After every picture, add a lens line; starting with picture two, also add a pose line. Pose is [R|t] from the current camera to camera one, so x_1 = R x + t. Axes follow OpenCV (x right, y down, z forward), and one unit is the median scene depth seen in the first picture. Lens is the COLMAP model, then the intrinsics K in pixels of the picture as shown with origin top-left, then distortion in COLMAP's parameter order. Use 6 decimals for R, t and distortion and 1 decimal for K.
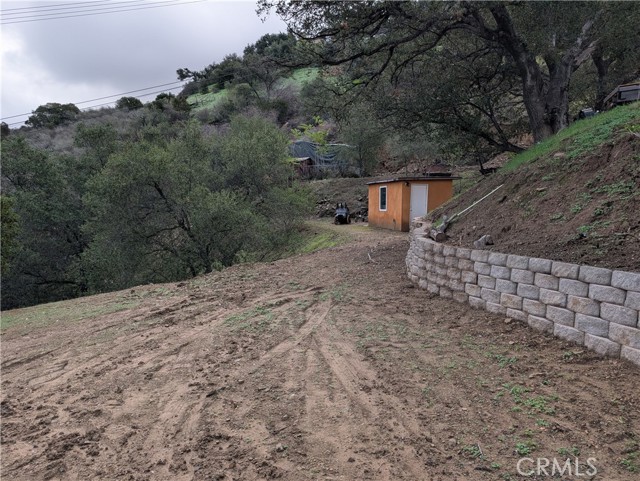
lens RADIAL K [[460.8, 0, 318.8], [0, 460.8, 238.8], [0, 0, 1]] dist [0.031238, -0.029623]
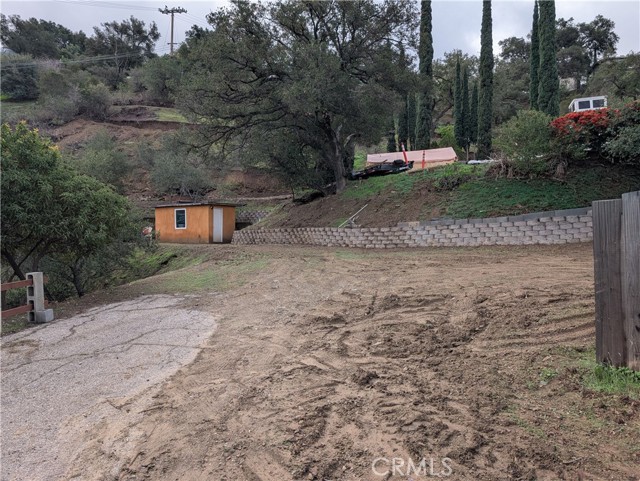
lens RADIAL K [[460.8, 0, 316.4], [0, 460.8, 242.7], [0, 0, 1]] dist [0.031238, -0.029623]
pose [[0.666791, -0.010596, 0.745169, -0.578024], [0.066186, 0.996790, -0.045051, 0.060028], [-0.742300, 0.079360, 0.665352, -0.093662]]
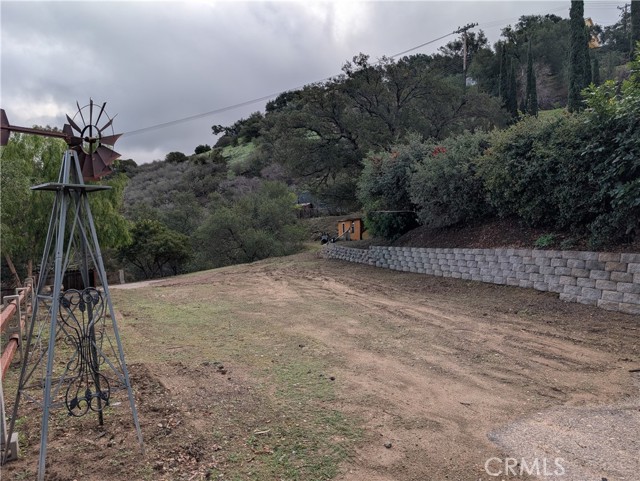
lens RADIAL K [[460.8, 0, 315.6], [0, 460.8, 241.8], [0, 0, 1]] dist [0.031238, -0.029623]
pose [[0.997523, -0.035705, -0.060611, 0.145649], [0.032502, 0.998064, -0.053024, 0.061208], [0.062387, 0.050923, 0.996752, -0.905221]]
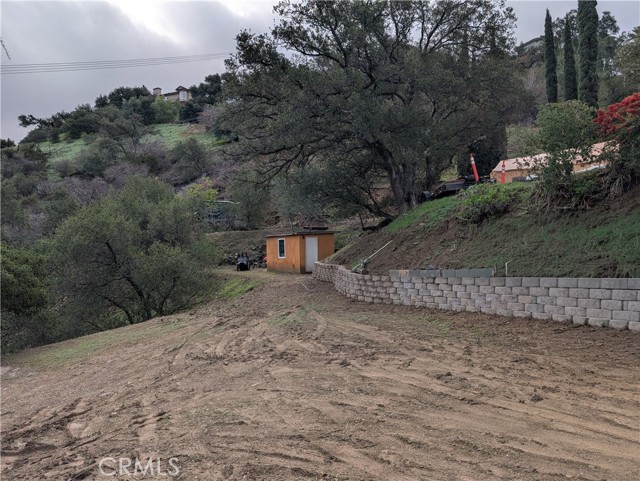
lens RADIAL K [[460.8, 0, 314.4], [0, 460.8, 228.8], [0, 0, 1]] dist [0.031238, -0.029623]
pose [[0.949259, -0.010199, 0.314331, -0.180397], [0.049303, 0.991942, -0.116704, 0.011361], [-0.310608, 0.126280, 0.942112, -0.230311]]
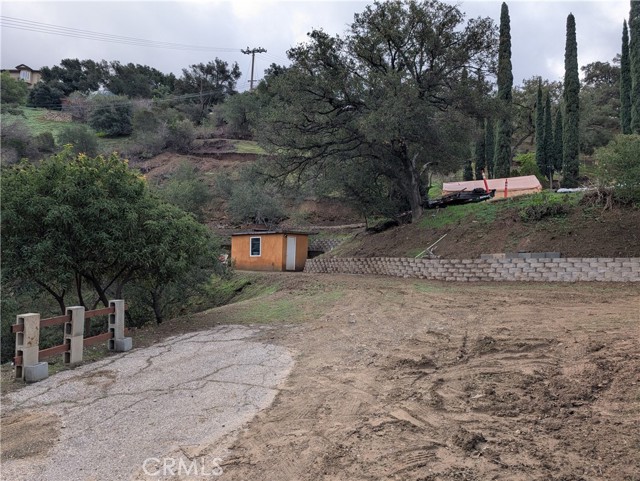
lens RADIAL K [[460.8, 0, 323.1], [0, 460.8, 235.2], [0, 0, 1]] dist [0.031238, -0.029623]
pose [[0.761177, 0.055090, 0.646200, -0.569289], [0.038624, 0.990766, -0.129962, 0.055485], [-0.647393, 0.123883, 0.752021, -0.071073]]
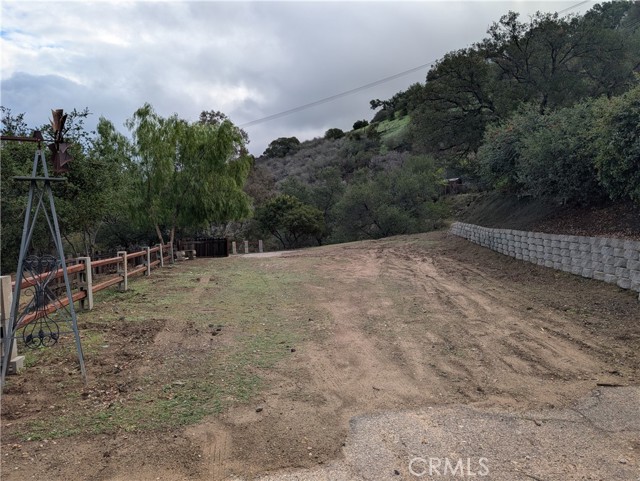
lens RADIAL K [[460.8, 0, 314.2], [0, 460.8, 245.3], [0, 0, 1]] dist [0.031238, -0.029623]
pose [[0.918042, 0.017459, -0.396098, 0.243124], [-0.016584, 0.999847, 0.005634, 0.058468], [0.396135, 0.001397, 0.918191, -0.898080]]
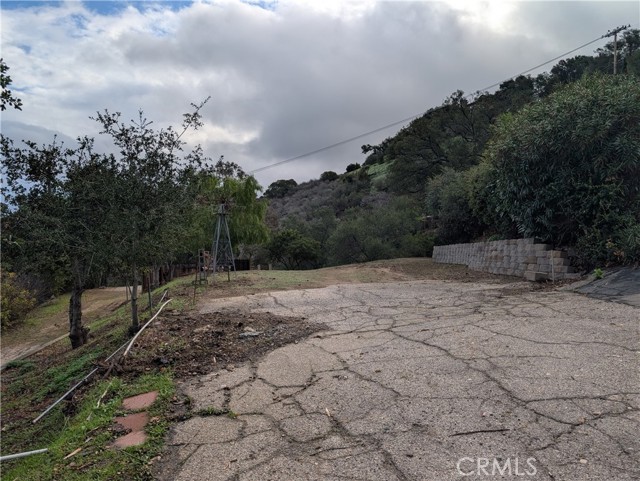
lens RADIAL K [[460.8, 0, 315.6], [0, 460.8, 245.6], [0, 0, 1]] dist [0.031238, -0.029623]
pose [[0.922036, -0.025077, -0.386290, 0.384705], [-0.005377, 0.996973, -0.077556, 0.117983], [0.387066, 0.073587, 0.919111, -1.241675]]
